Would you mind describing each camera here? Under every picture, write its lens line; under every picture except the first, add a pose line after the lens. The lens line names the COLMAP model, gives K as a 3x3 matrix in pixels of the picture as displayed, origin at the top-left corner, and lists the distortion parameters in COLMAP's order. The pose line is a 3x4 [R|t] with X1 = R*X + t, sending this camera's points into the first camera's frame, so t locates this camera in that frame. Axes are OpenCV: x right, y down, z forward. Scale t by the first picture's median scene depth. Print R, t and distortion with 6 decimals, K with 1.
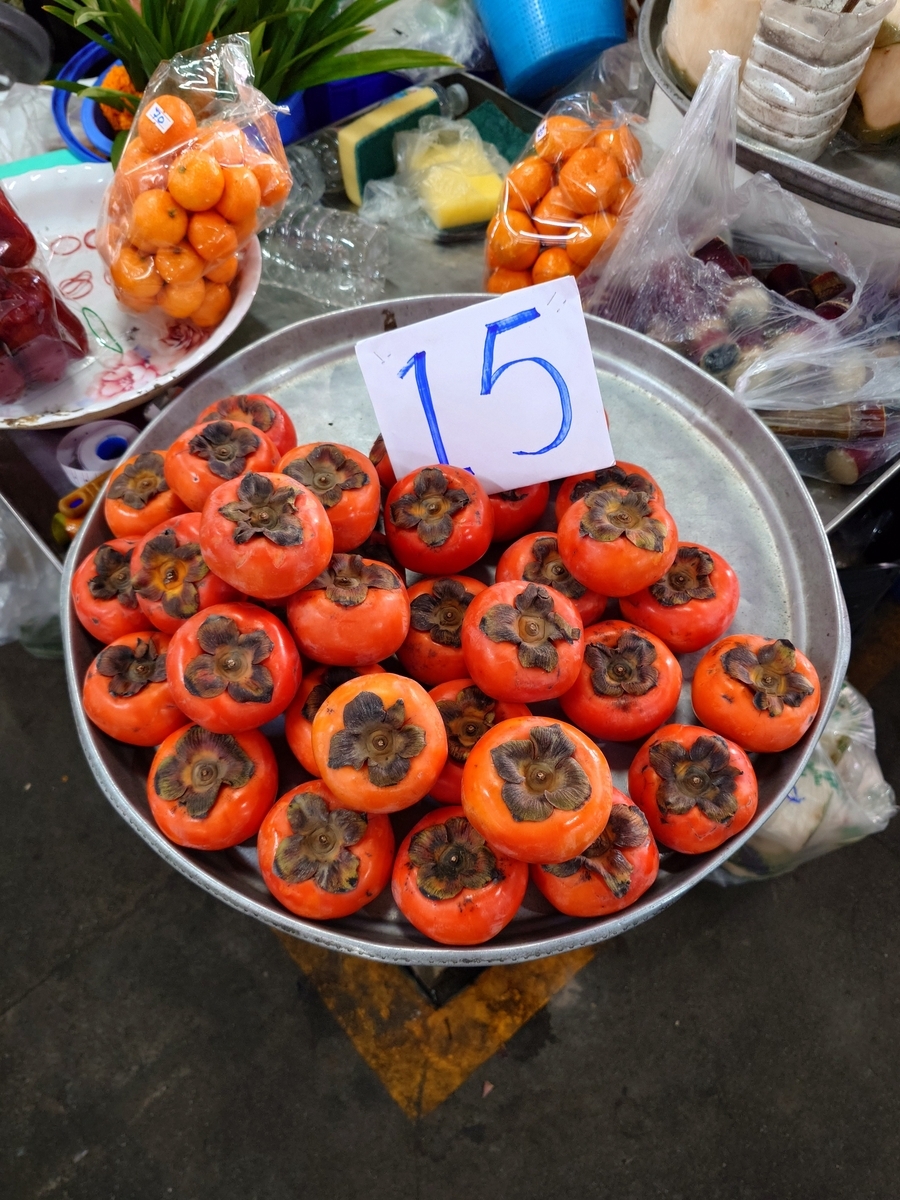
lens RADIAL K [[832.6, 0, 450.0], [0, 832.6, 600.0], [0, 0, 1]] dist [-0.002753, -0.004029]
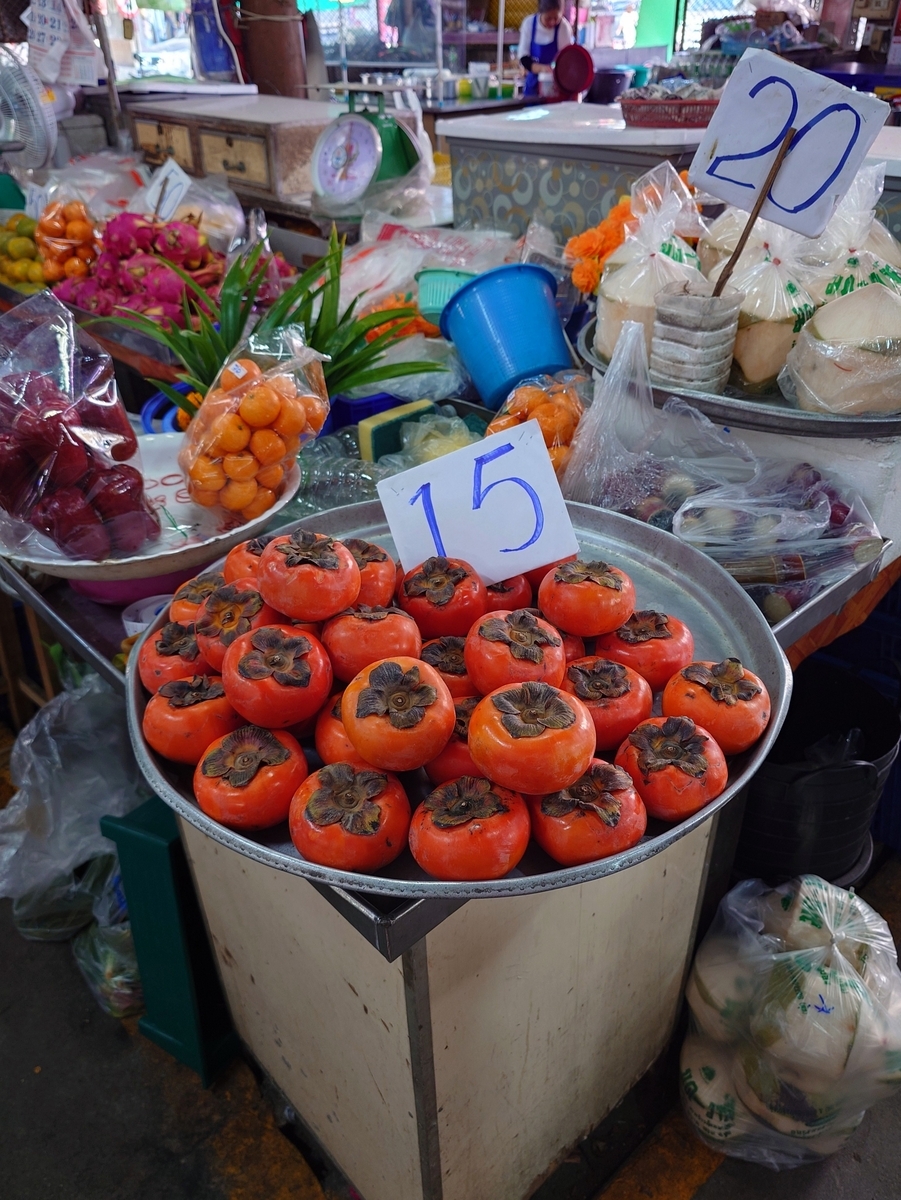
lens RADIAL K [[832.6, 0, 450.5], [0, 832.6, 600.0], [0, 0, 1]] dist [-0.002753, -0.004029]
pose [[0.999625, -0.026276, 0.007702, -0.012578], [0.027045, 0.903558, -0.427611, 0.460662], [0.004277, 0.427659, 0.903930, -0.124657]]
